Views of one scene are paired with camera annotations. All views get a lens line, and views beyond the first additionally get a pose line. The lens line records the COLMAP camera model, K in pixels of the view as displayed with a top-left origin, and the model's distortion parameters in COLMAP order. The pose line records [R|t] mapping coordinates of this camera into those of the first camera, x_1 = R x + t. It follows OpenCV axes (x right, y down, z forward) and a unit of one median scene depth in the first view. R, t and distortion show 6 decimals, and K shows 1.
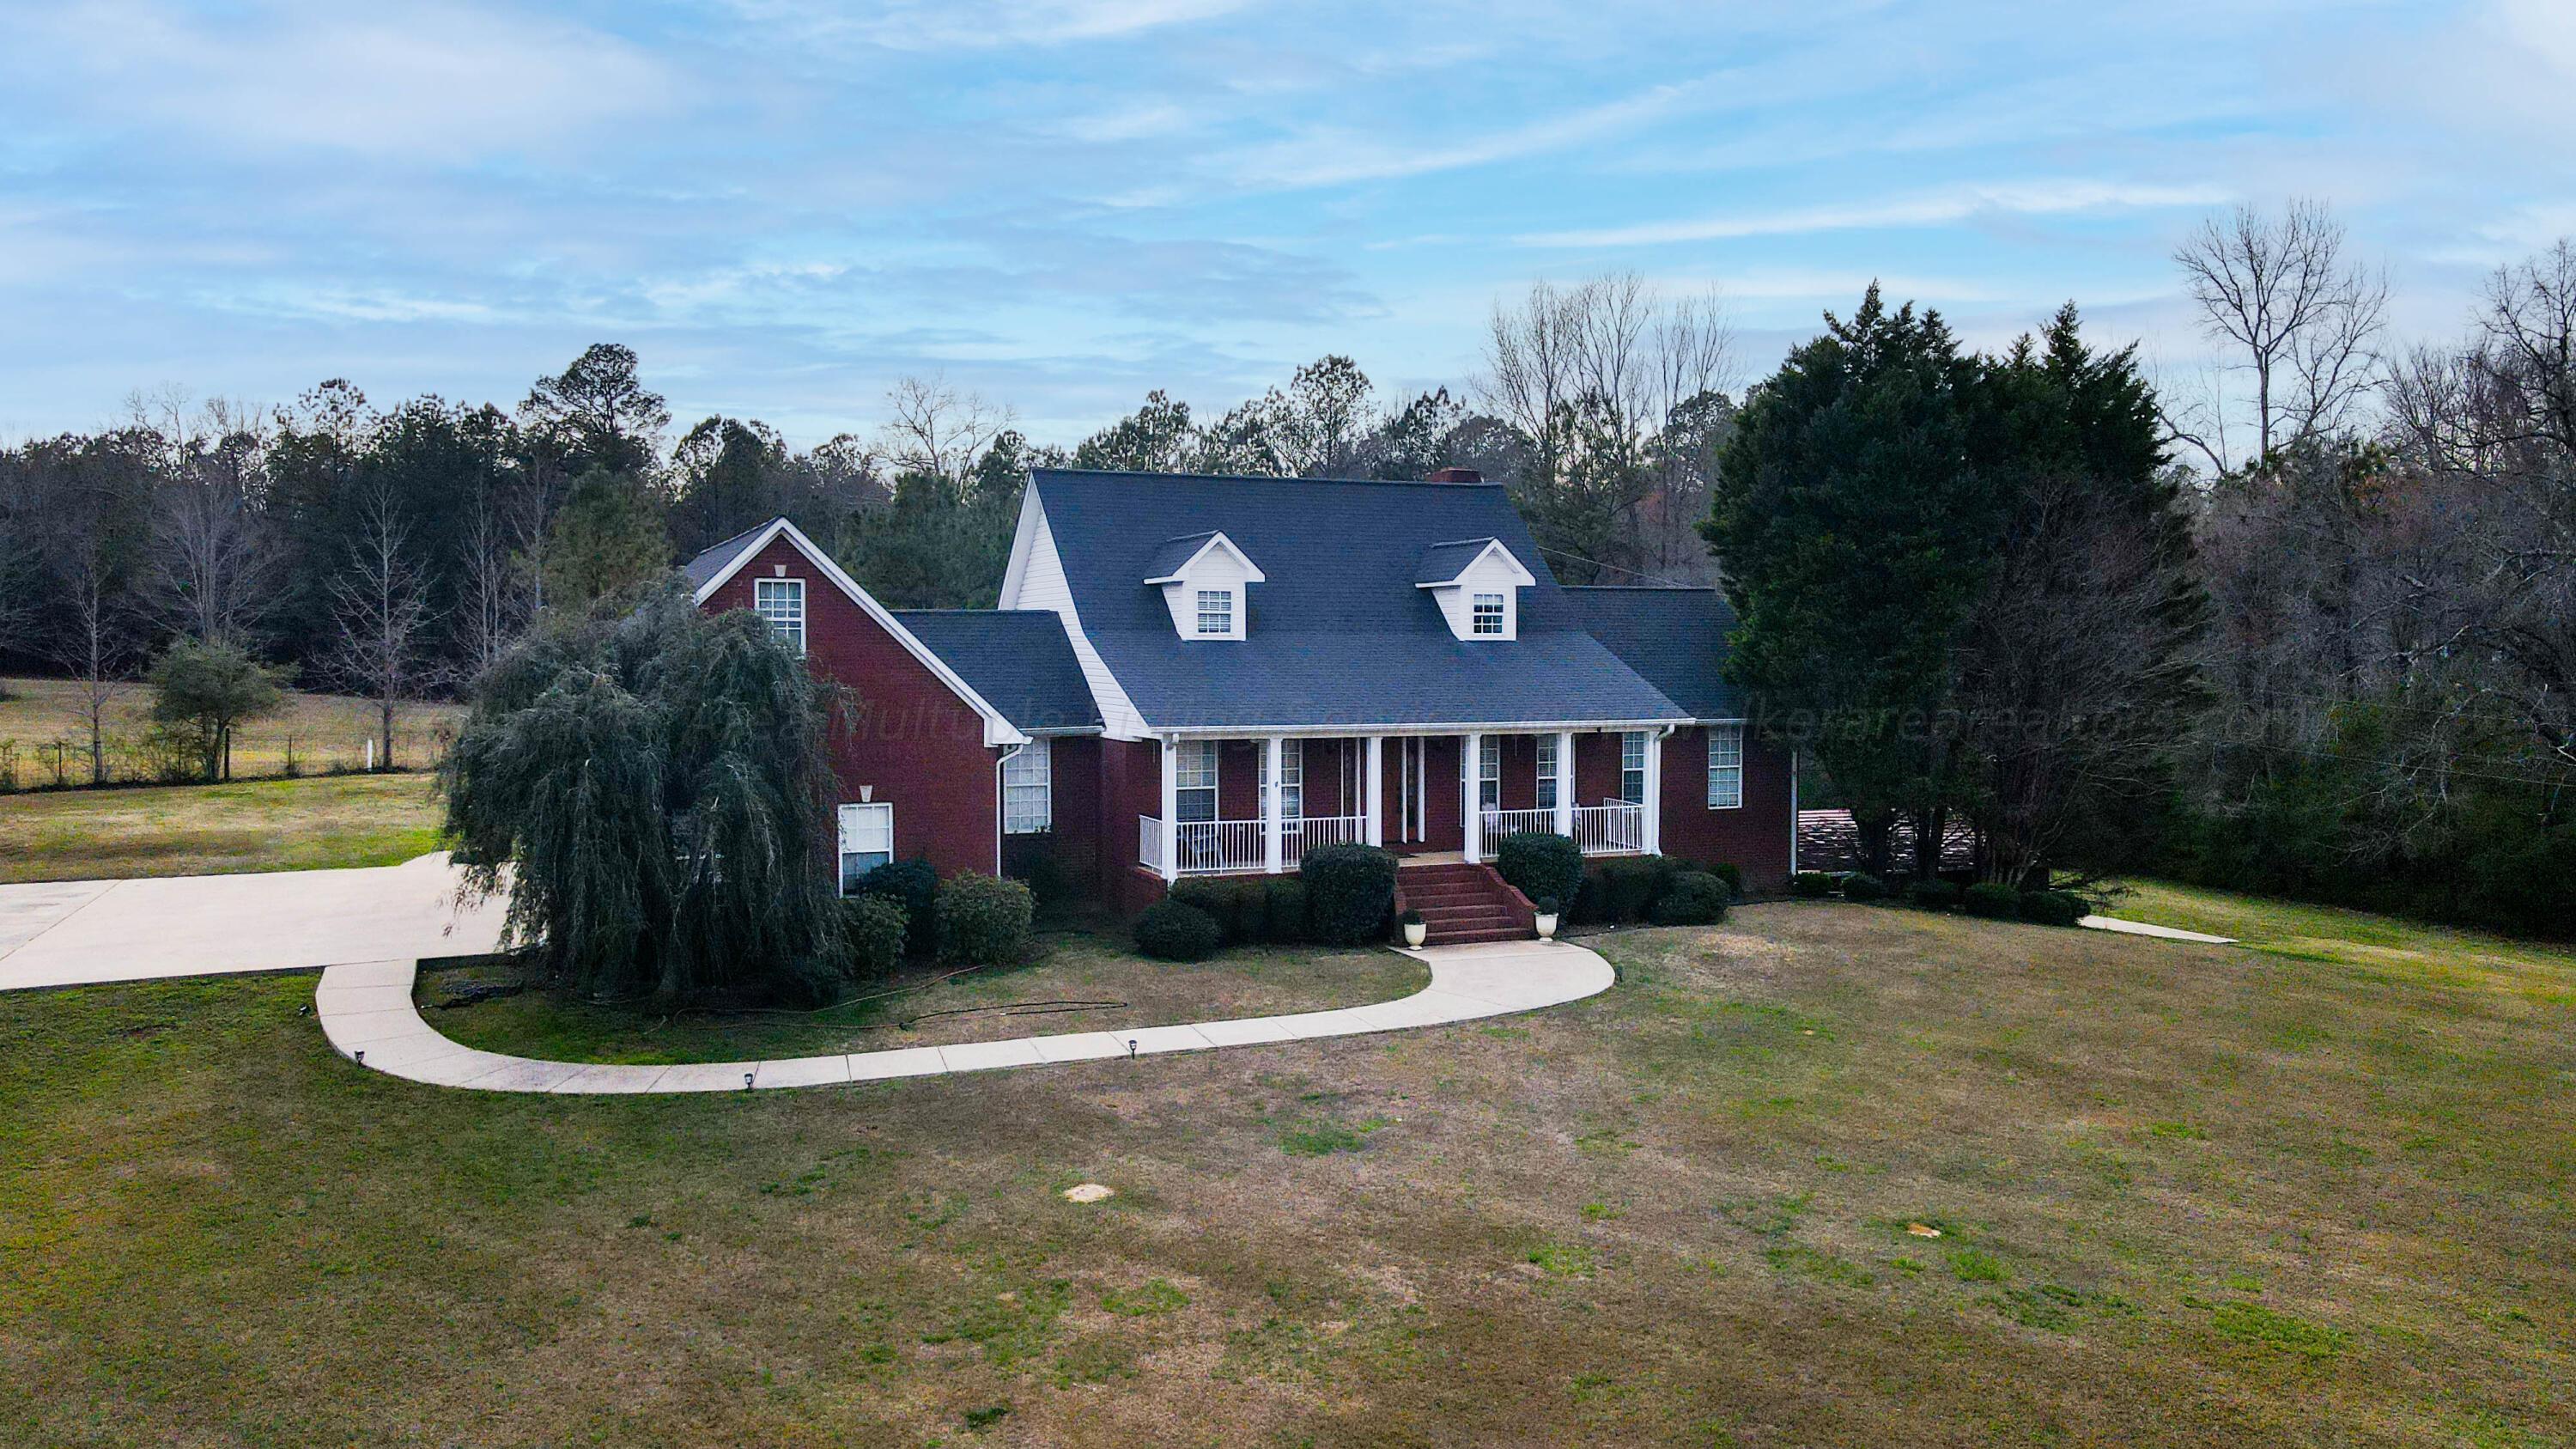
lens RADIAL K [[1907.9, 0, 1298.9], [0, 1907.9, 726.1], [0, 0, 1]] dist [0.017595, 0.007235]
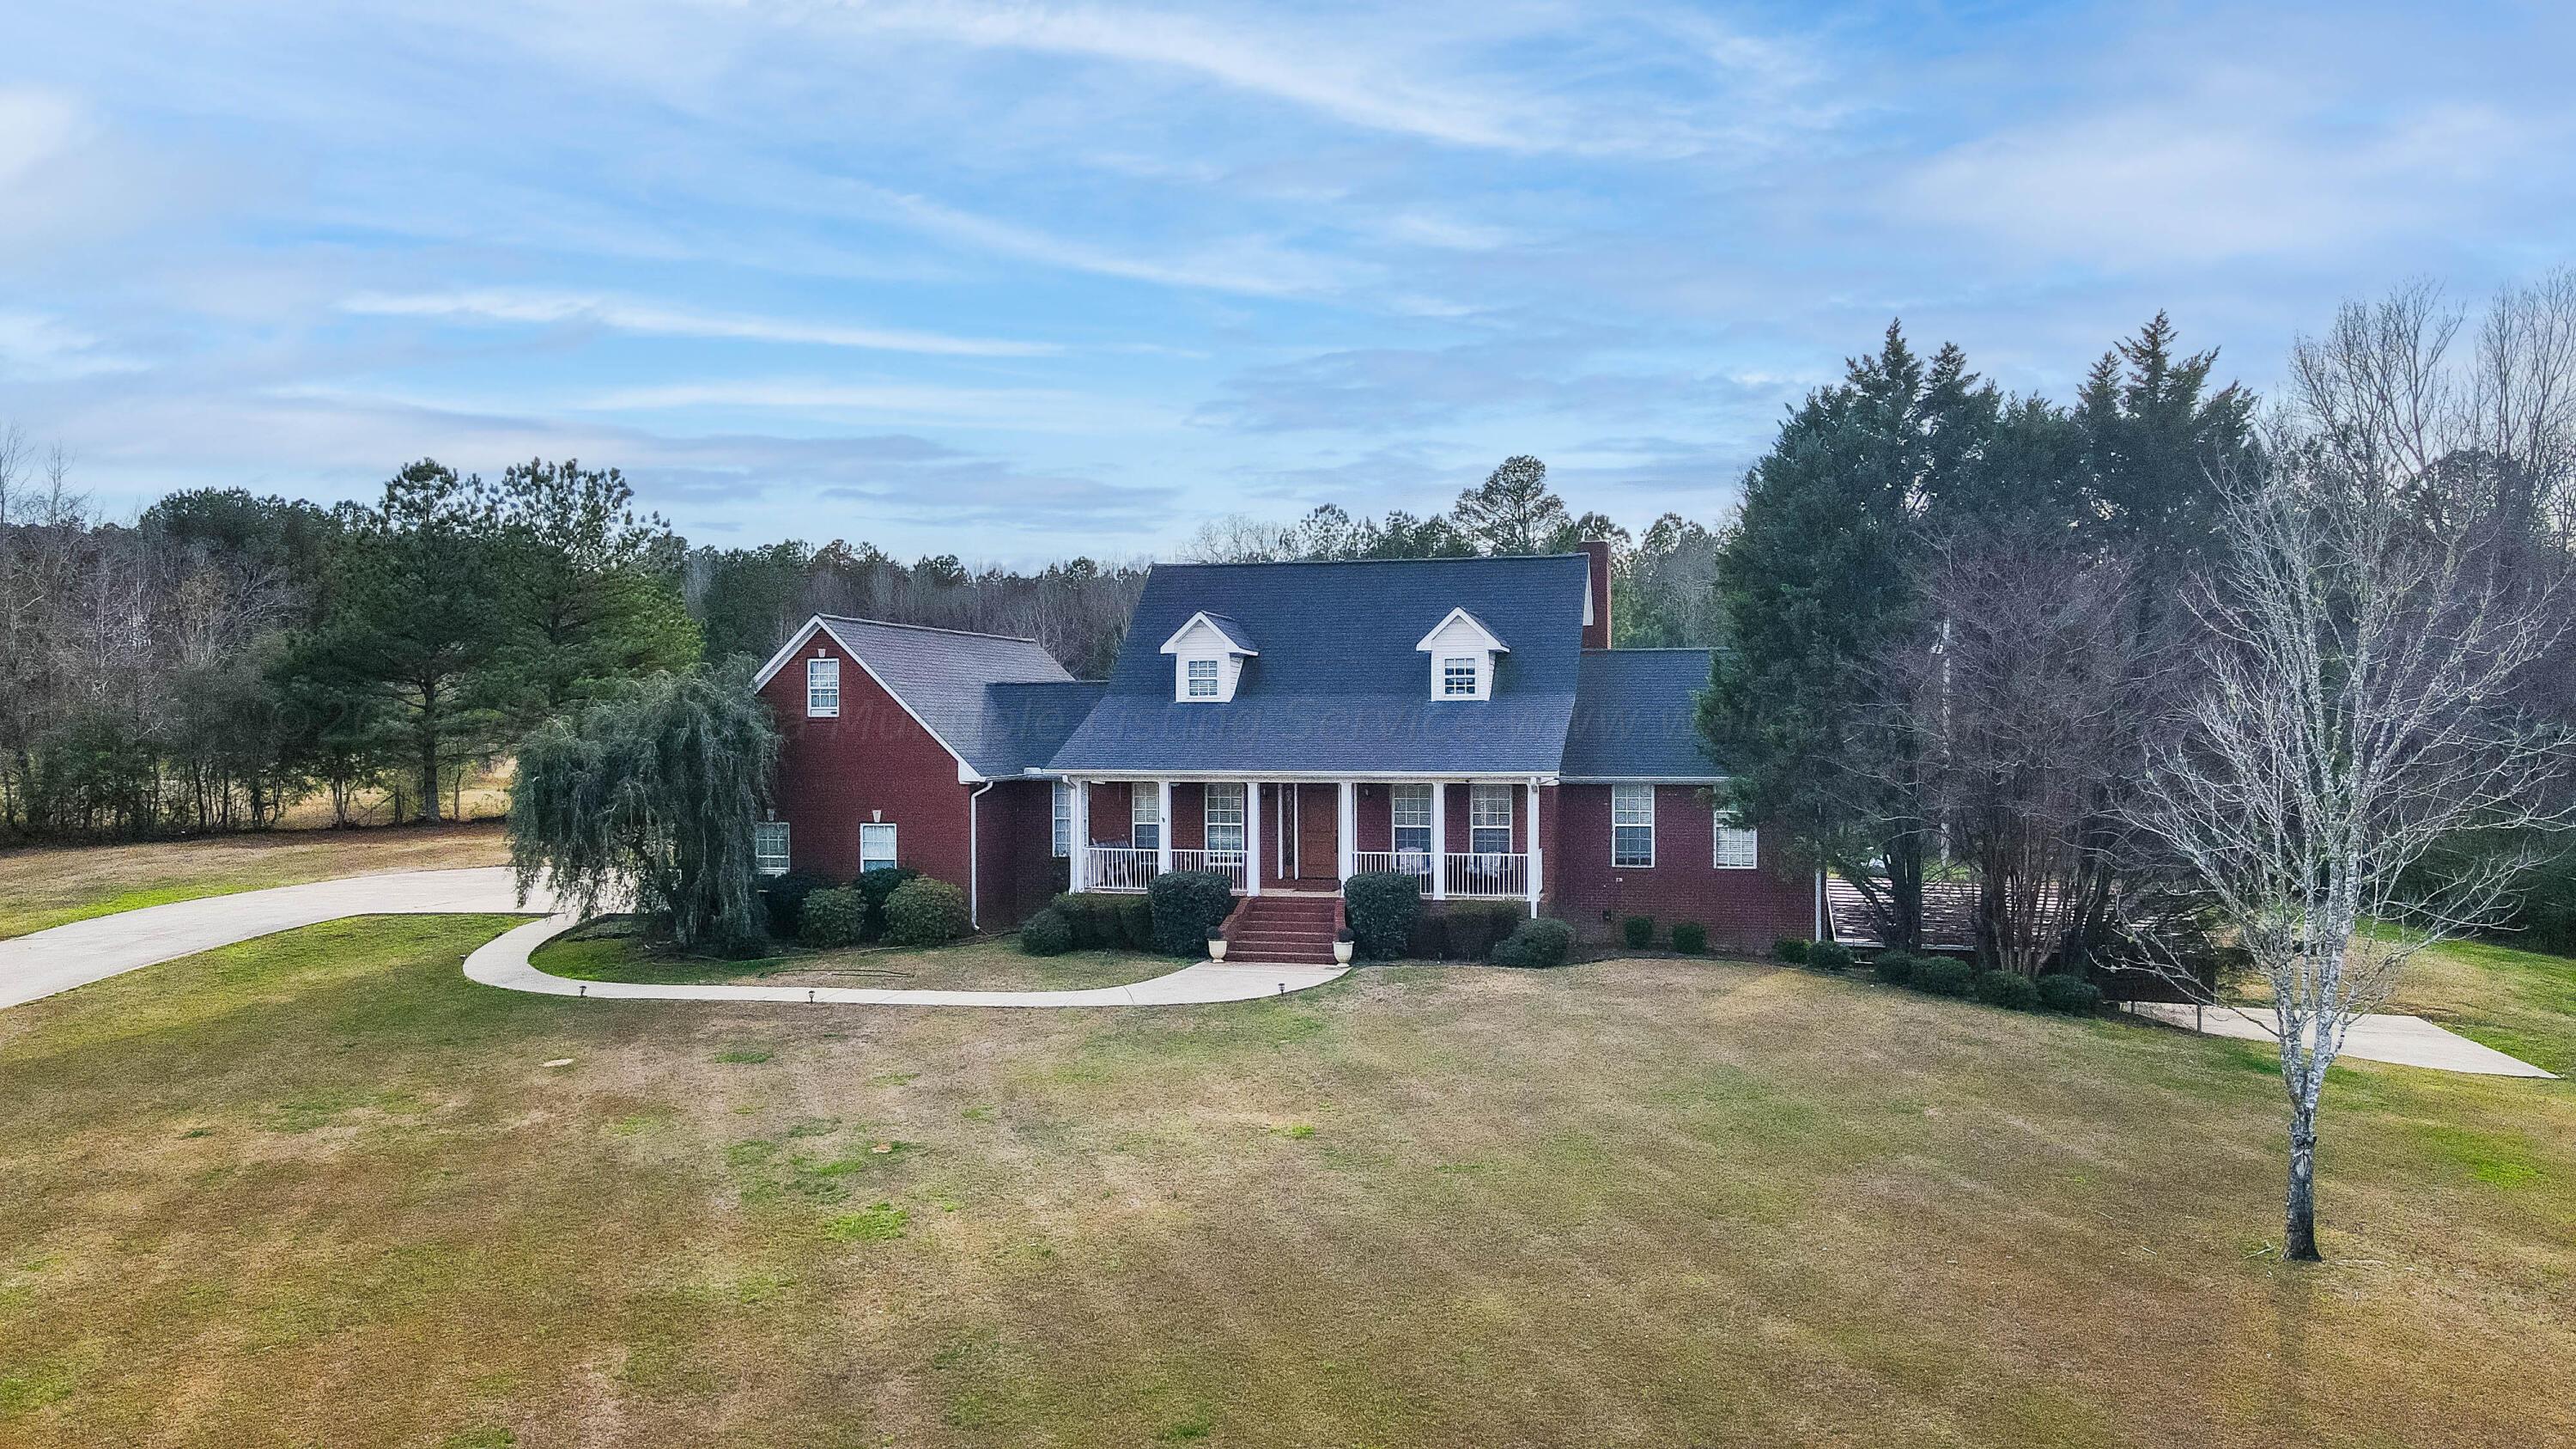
lens RADIAL K [[1907.9, 0, 1297.9], [0, 1907.9, 726.4], [0, 0, 1]] dist [0.017595, 0.007235]
pose [[0.811652, -0.003855, -0.584128, 0.711716], [-0.021795, 0.999082, -0.036877, 0.013316], [0.583734, 0.042662, 0.810823, 0.066684]]
